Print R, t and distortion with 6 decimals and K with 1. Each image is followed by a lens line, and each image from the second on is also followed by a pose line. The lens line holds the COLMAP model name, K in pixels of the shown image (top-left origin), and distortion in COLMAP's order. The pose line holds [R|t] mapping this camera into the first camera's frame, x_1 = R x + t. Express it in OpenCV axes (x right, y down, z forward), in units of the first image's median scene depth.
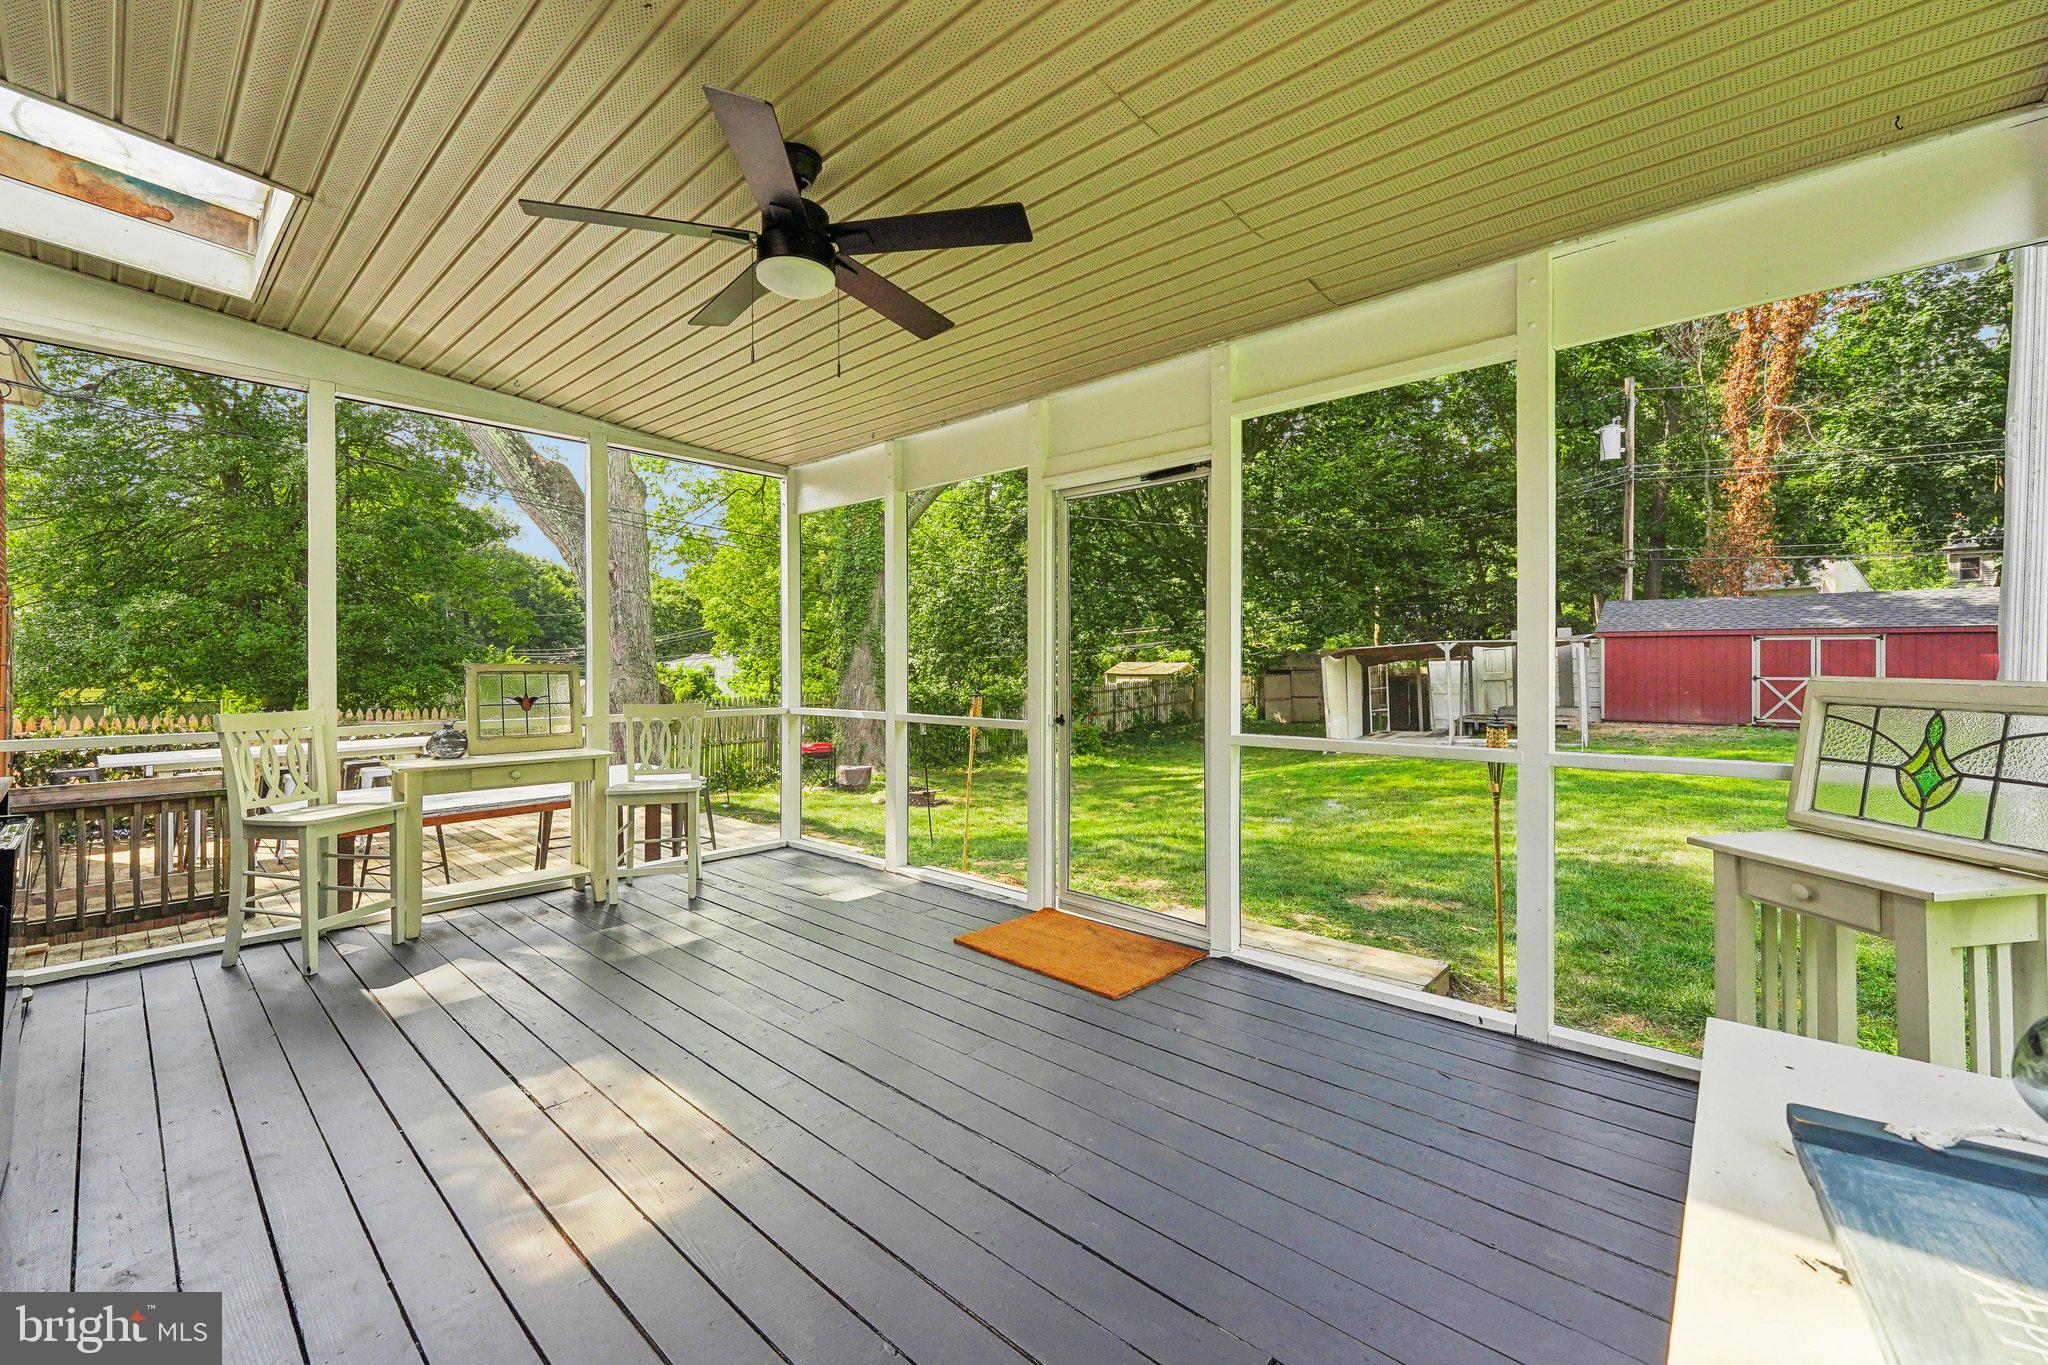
lens RADIAL K [[819.7, 0, 1023.0], [0, 819.7, 663.1], [0, 0, 1]] dist [-0.001886, -0.000967]
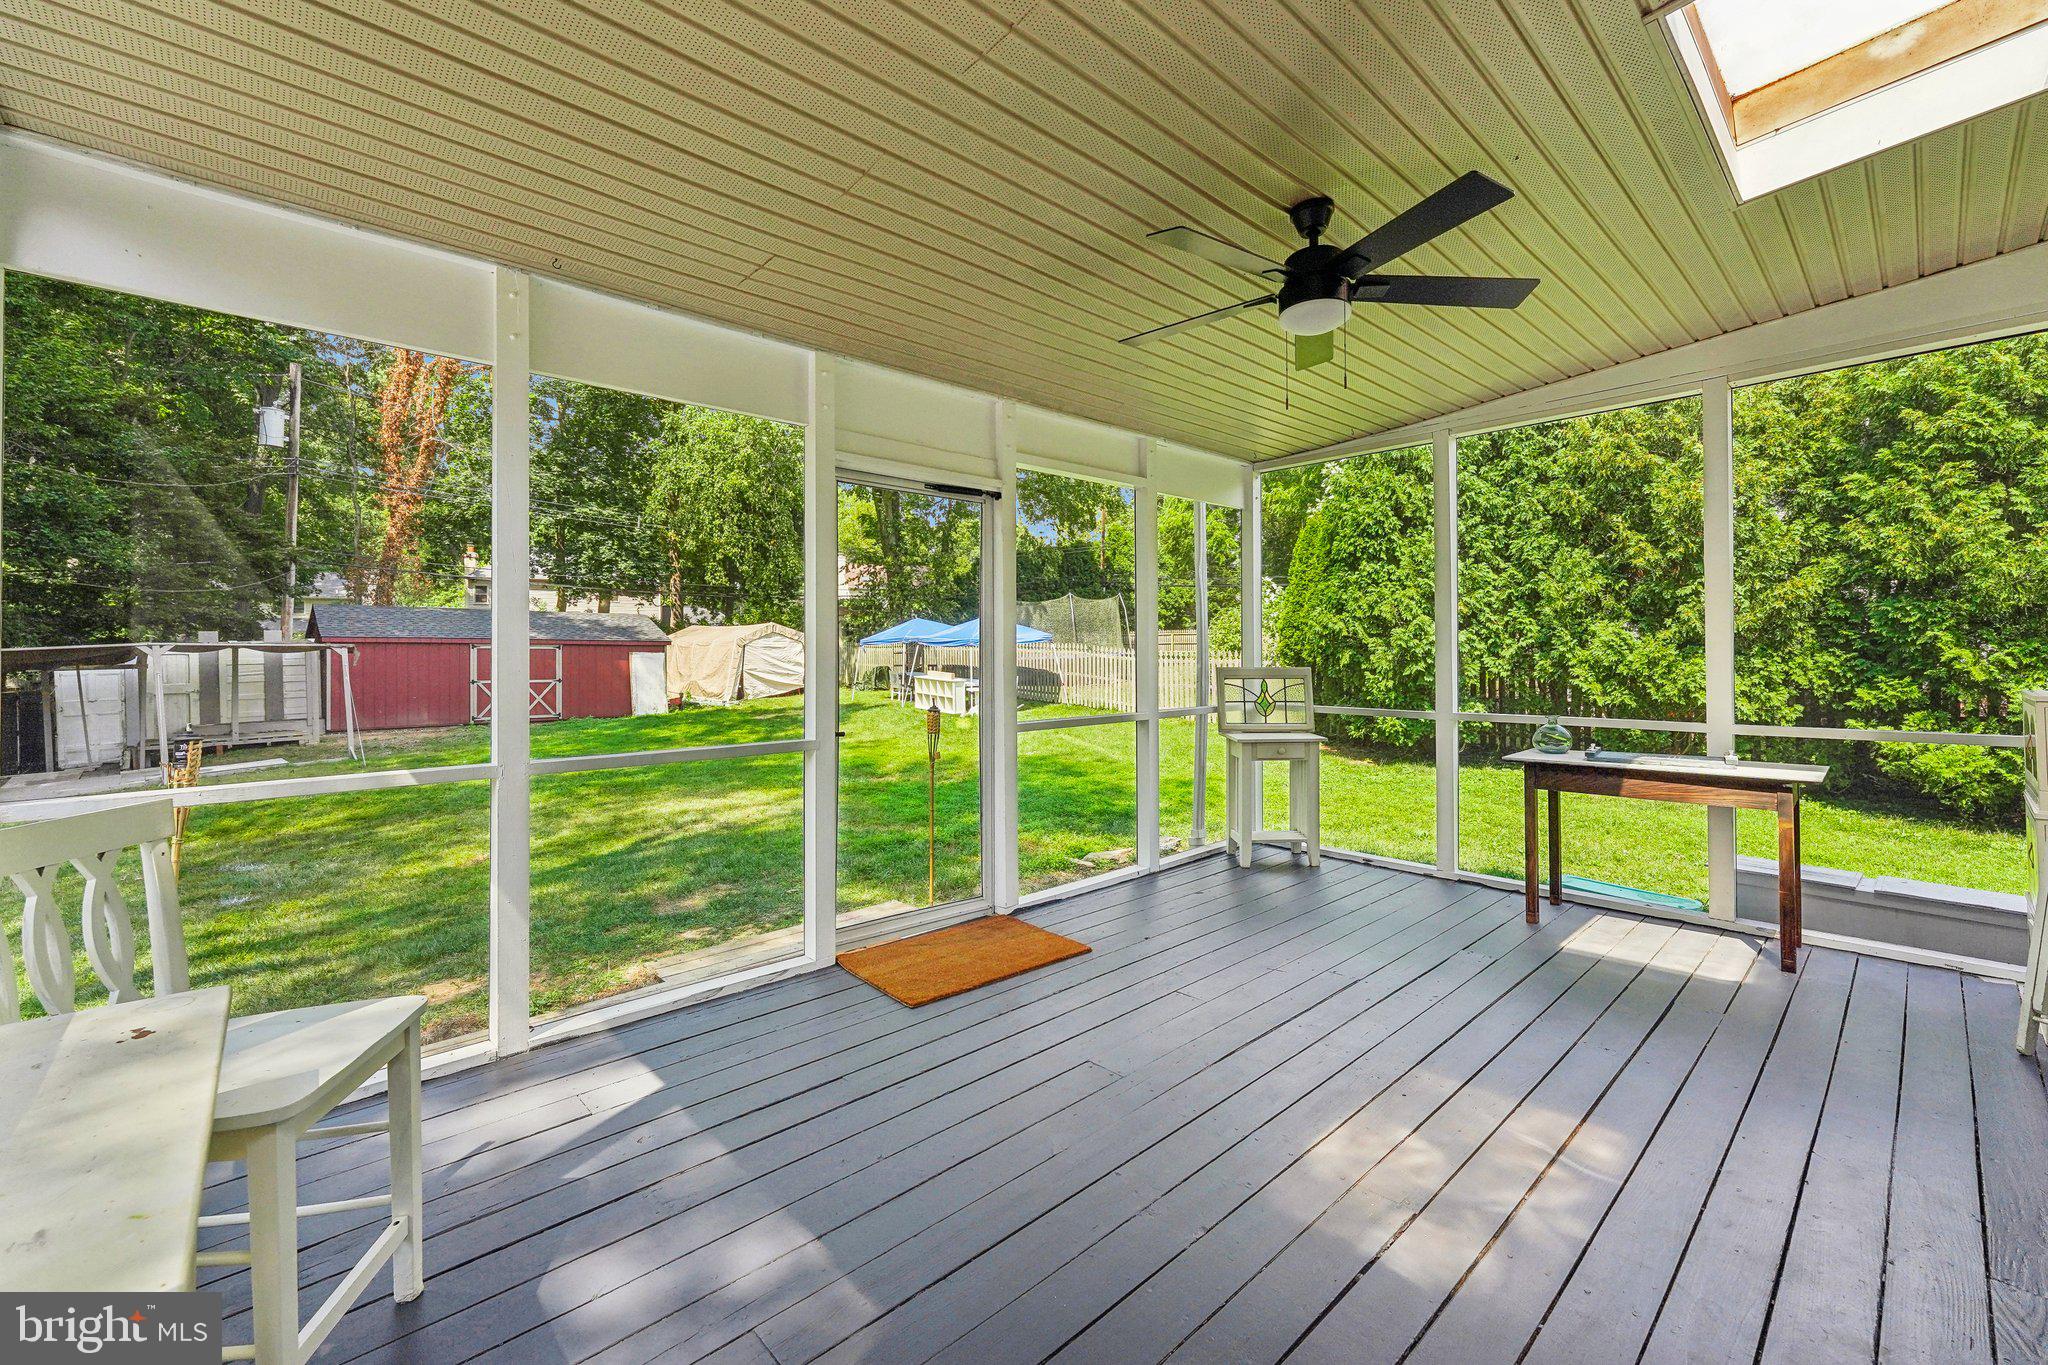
lens RADIAL K [[819.7, 0, 1019.8], [0, 819.7, 662.1], [0, 0, 1]] dist [-0.001886, -0.000967]
pose [[0.116008, -0.000604, 0.993248, -0.139706], [0.010257, 0.999947, -0.000590, -0.000635], [-0.993195, 0.010257, 0.116008, 0.125424]]
